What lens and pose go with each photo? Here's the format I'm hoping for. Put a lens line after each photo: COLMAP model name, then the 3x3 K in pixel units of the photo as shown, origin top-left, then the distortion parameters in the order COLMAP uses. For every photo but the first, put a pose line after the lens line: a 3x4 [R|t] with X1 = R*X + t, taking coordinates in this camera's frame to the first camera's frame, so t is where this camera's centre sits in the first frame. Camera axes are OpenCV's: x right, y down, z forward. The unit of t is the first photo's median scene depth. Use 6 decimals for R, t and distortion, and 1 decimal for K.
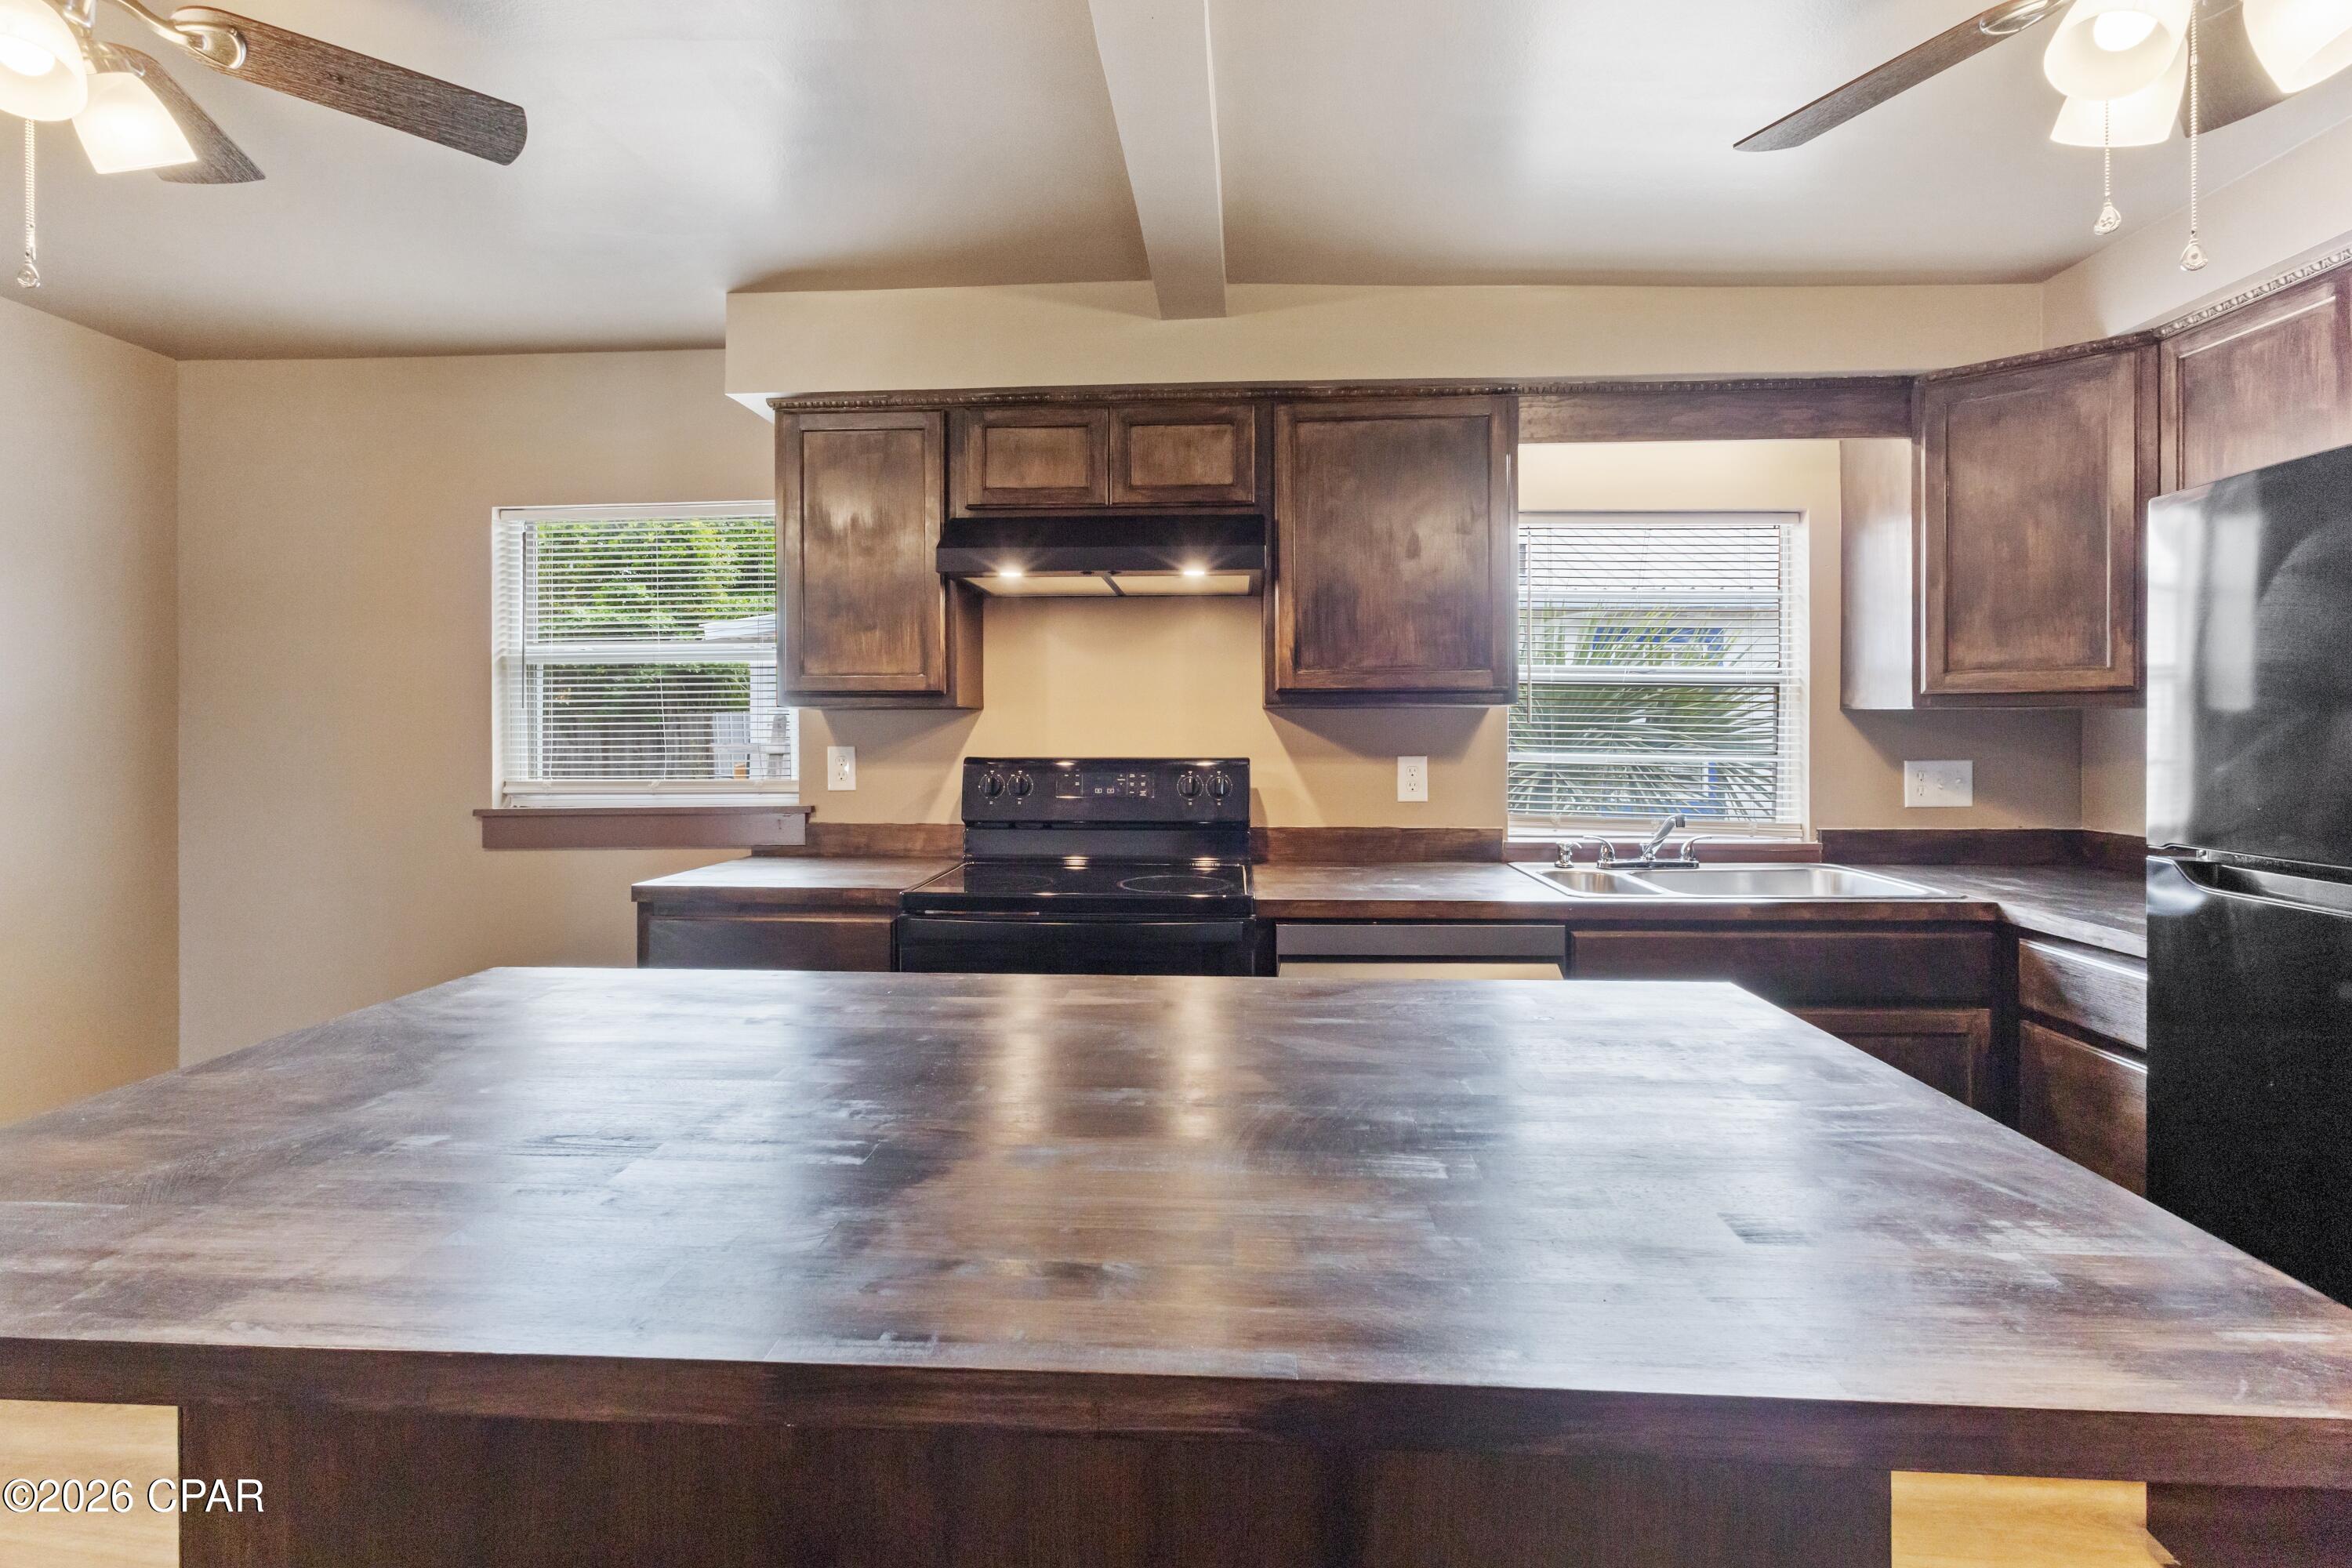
lens RADIAL K [[1097.2, 0, 1173.3], [0, 1097.2, 740.1], [0, 0, 1]] dist [0.001977, 0.000255]
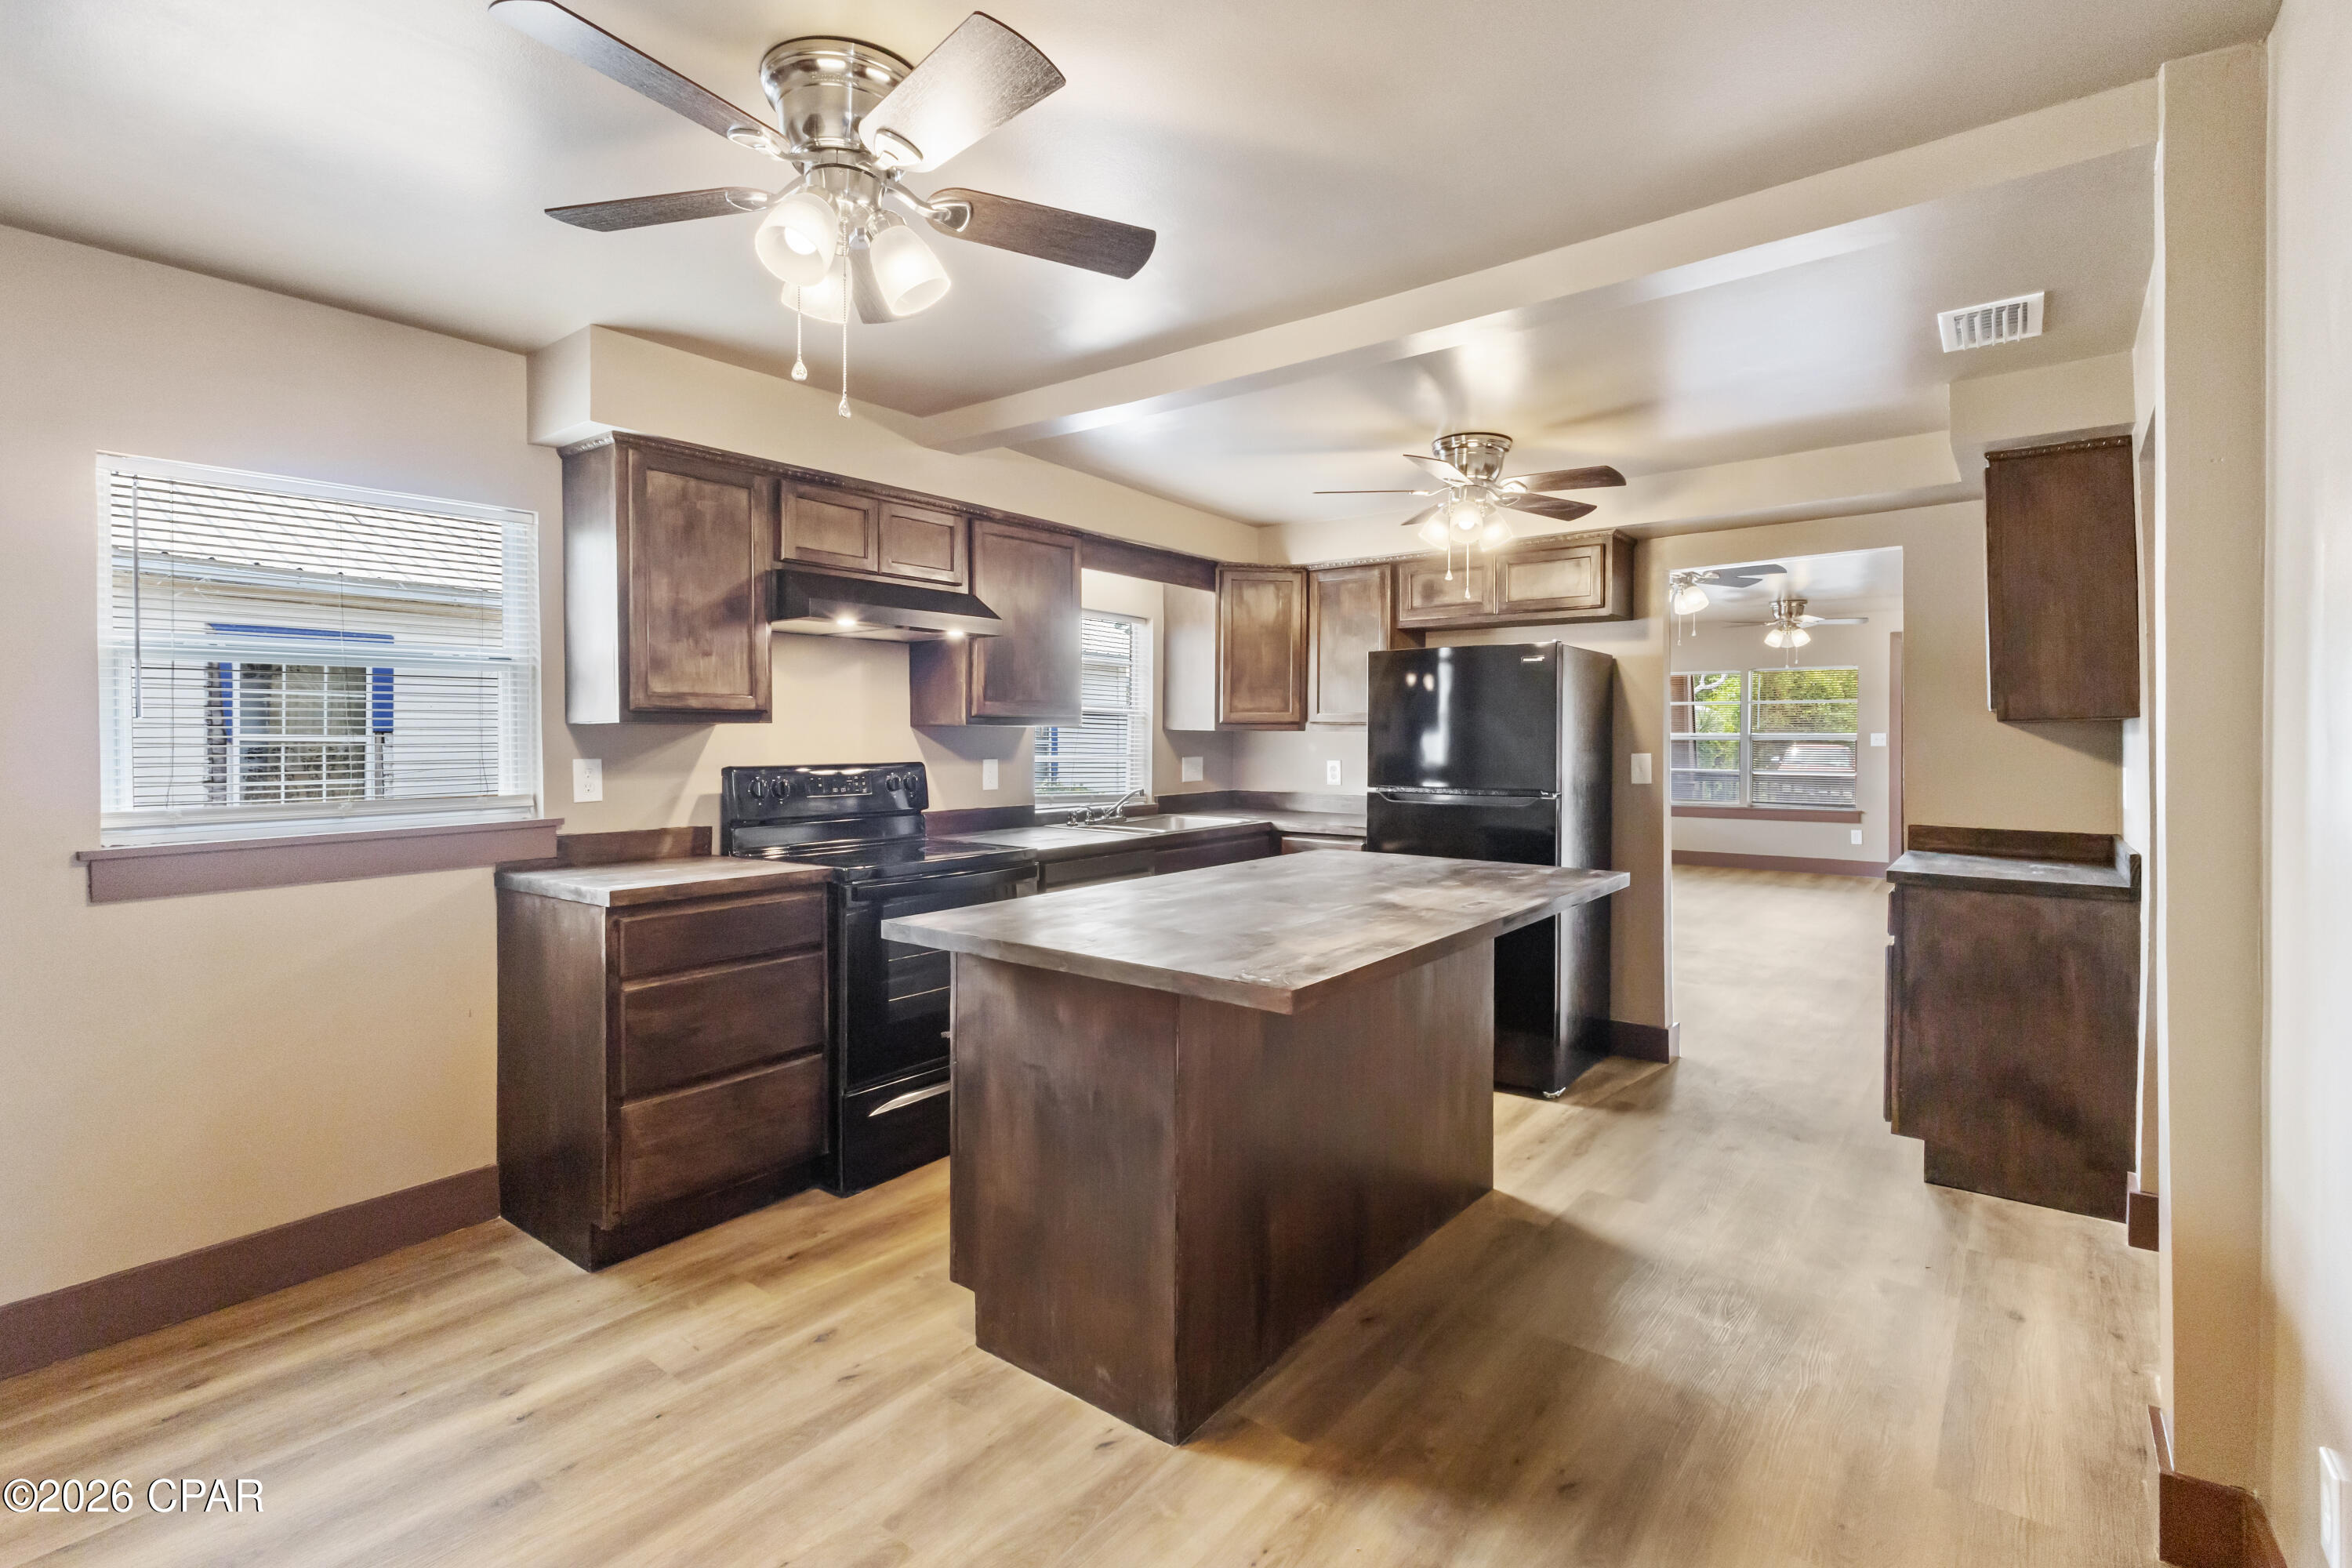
lens RADIAL K [[1097.2, 0, 1173.3], [0, 1097.2, 740.1], [0, 0, 1]] dist [0.001977, 0.000255]
pose [[0.559347, -0.001830, 0.828932, -0.928494], [0.006630, 0.999975, -0.002266, -0.006431], [-0.828907, 0.006763, 0.559345, -0.035239]]
